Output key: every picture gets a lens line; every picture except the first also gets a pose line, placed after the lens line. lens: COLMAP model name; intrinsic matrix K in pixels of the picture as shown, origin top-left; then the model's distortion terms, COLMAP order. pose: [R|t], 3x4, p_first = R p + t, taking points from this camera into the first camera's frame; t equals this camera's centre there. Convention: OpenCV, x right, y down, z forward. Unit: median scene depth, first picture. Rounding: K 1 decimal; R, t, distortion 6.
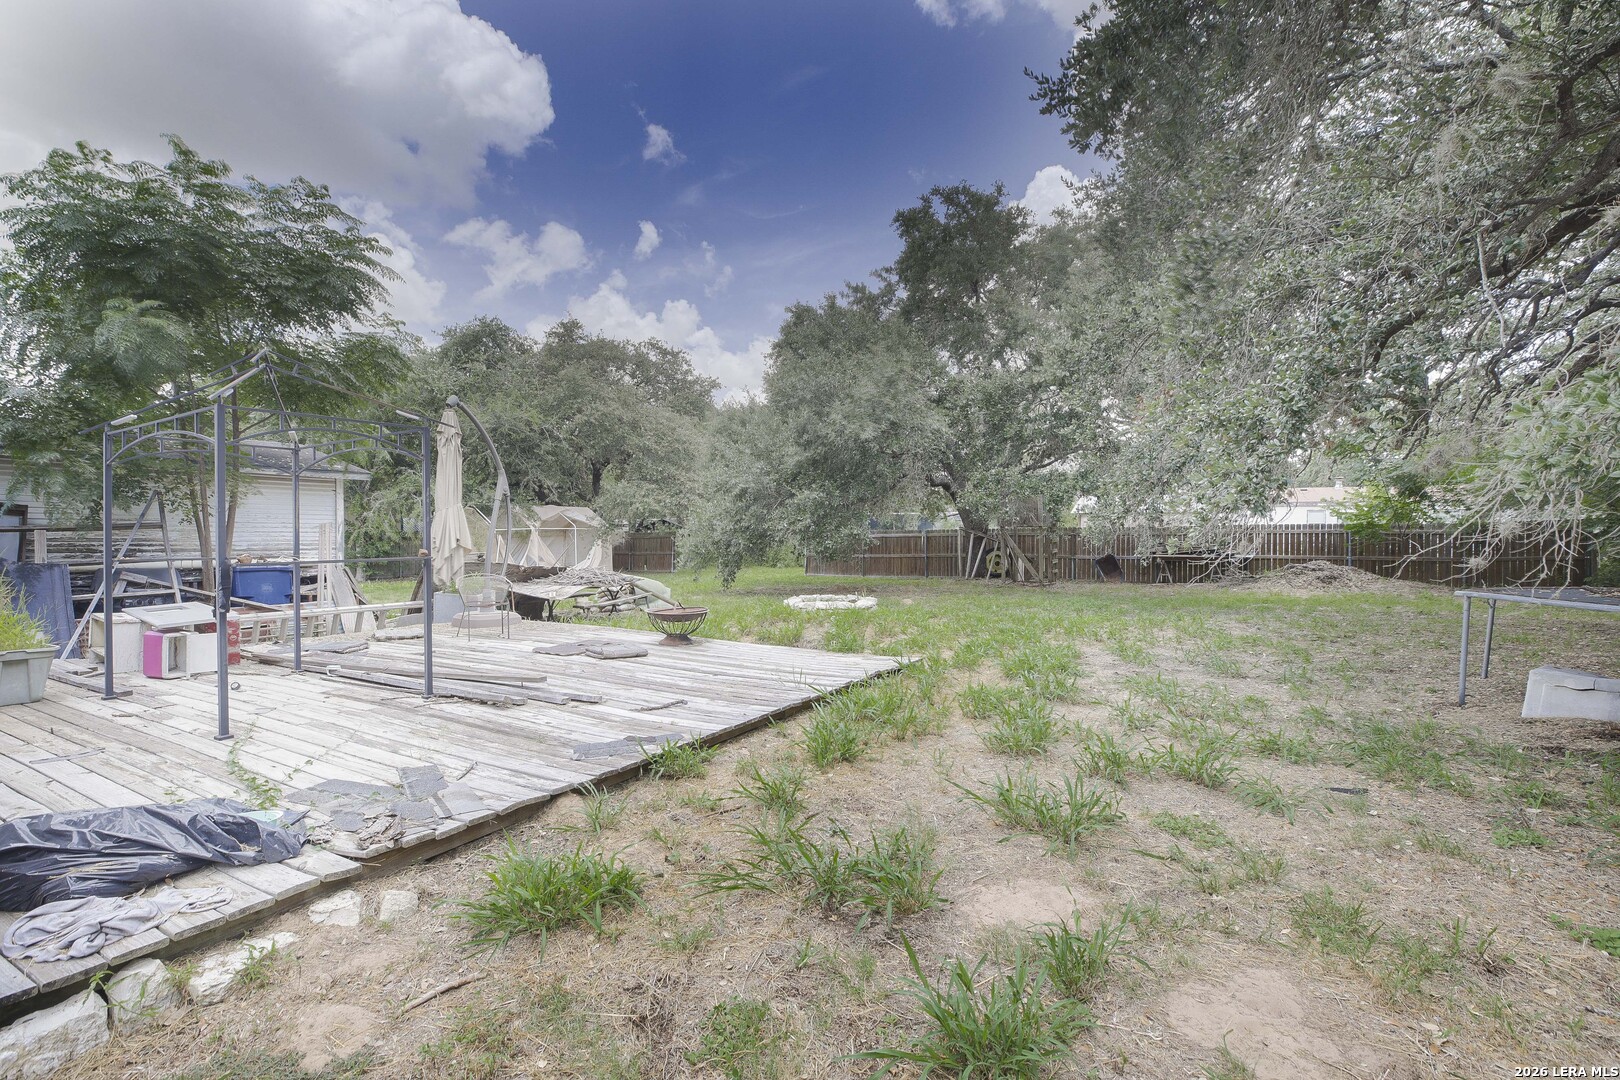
lens RADIAL K [[734.2, 0, 807.2], [0, 734.2, 542.9], [0, 0, 1]] dist [-0.045997, 0.012789]
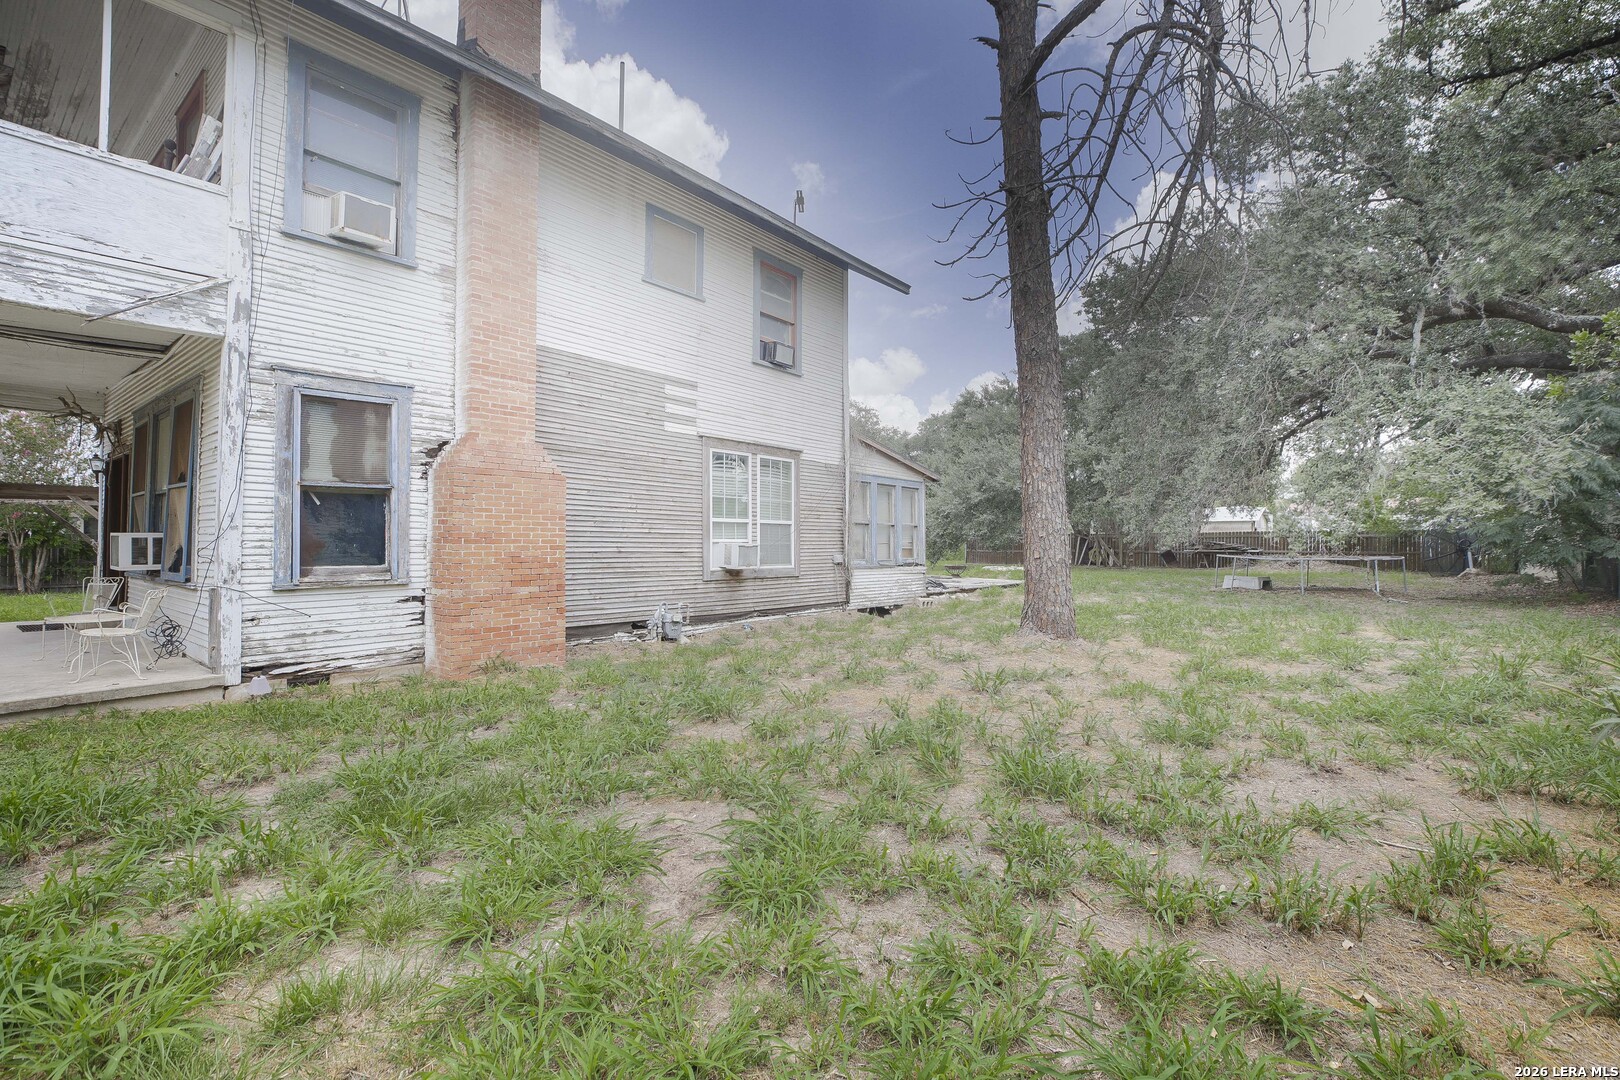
lens RADIAL K [[734.2, 0, 807.7], [0, 734.2, 535.9], [0, 0, 1]] dist [-0.045997, 0.012789]
pose [[0.987430, 0.002531, -0.158035, -0.159429], [-0.004388, 0.999925, -0.011400, 0.008519], [0.157994, 0.011950, 0.987368, -0.998674]]
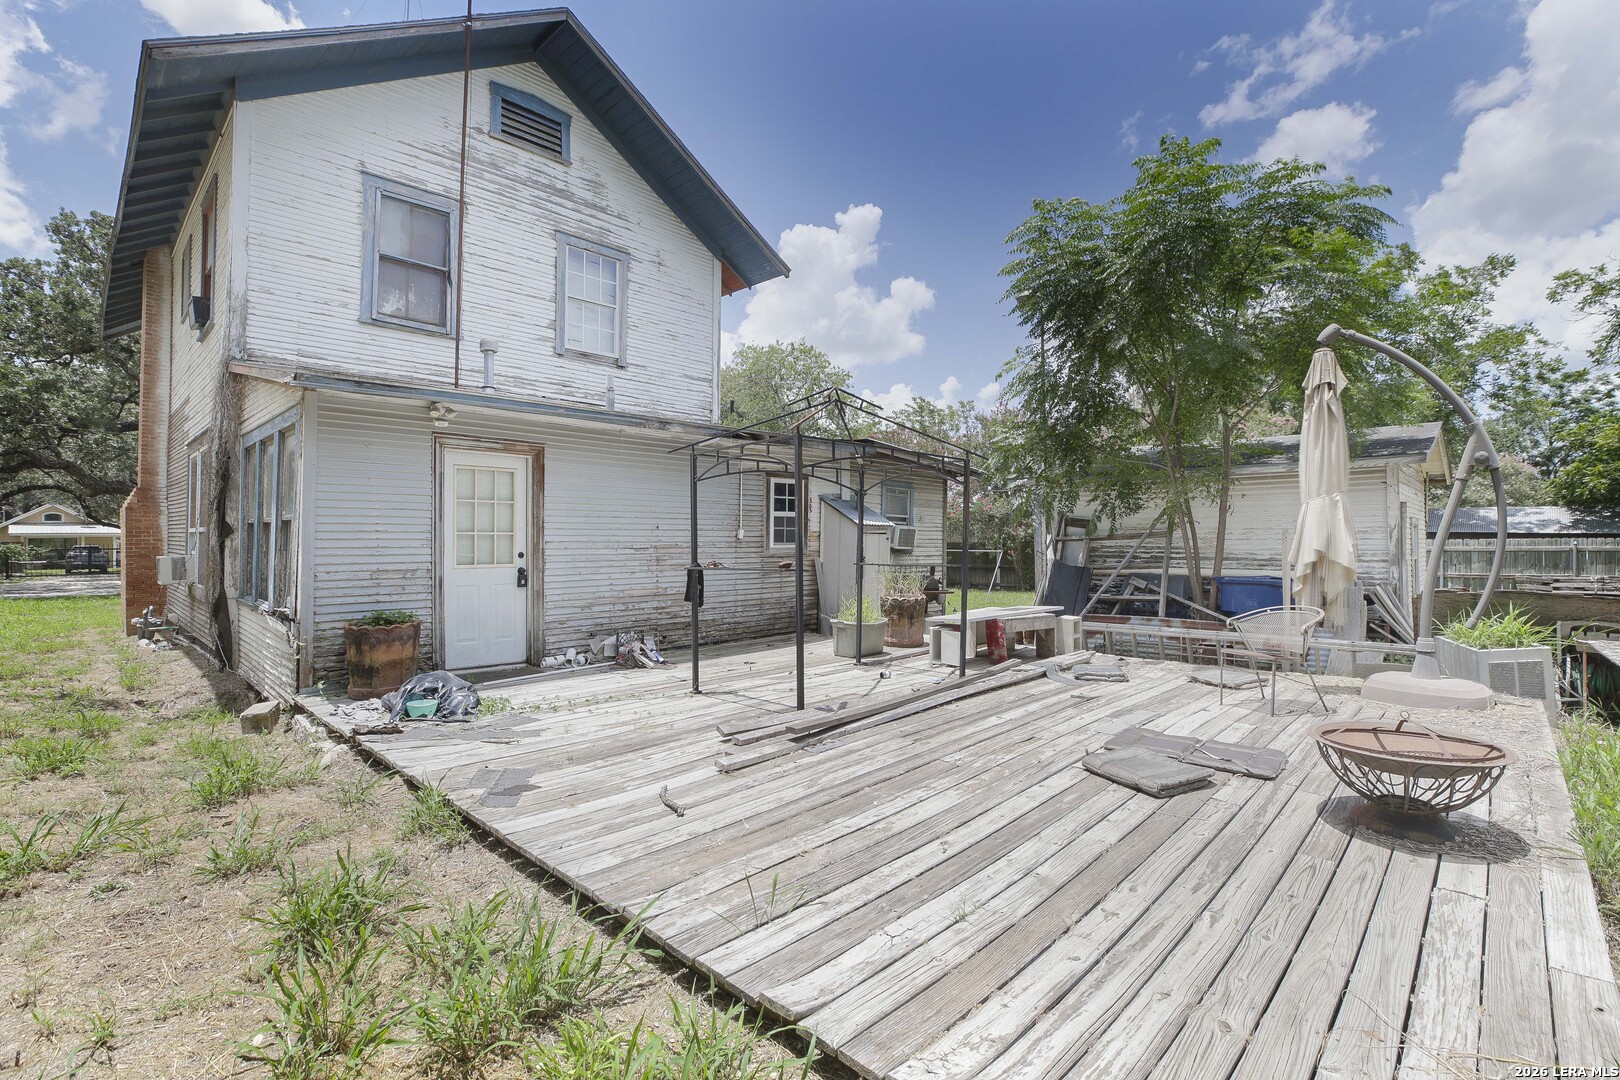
lens RADIAL K [[734.2, 0, 799.5], [0, 734.2, 538.6], [0, 0, 1]] dist [-0.045997, 0.012789]
pose [[-0.264269, -0.006777, -0.964425, 0.188309], [-0.003034, 0.999976, -0.006196, -0.006951], [0.964444, 0.001289, -0.264283, 0.583381]]
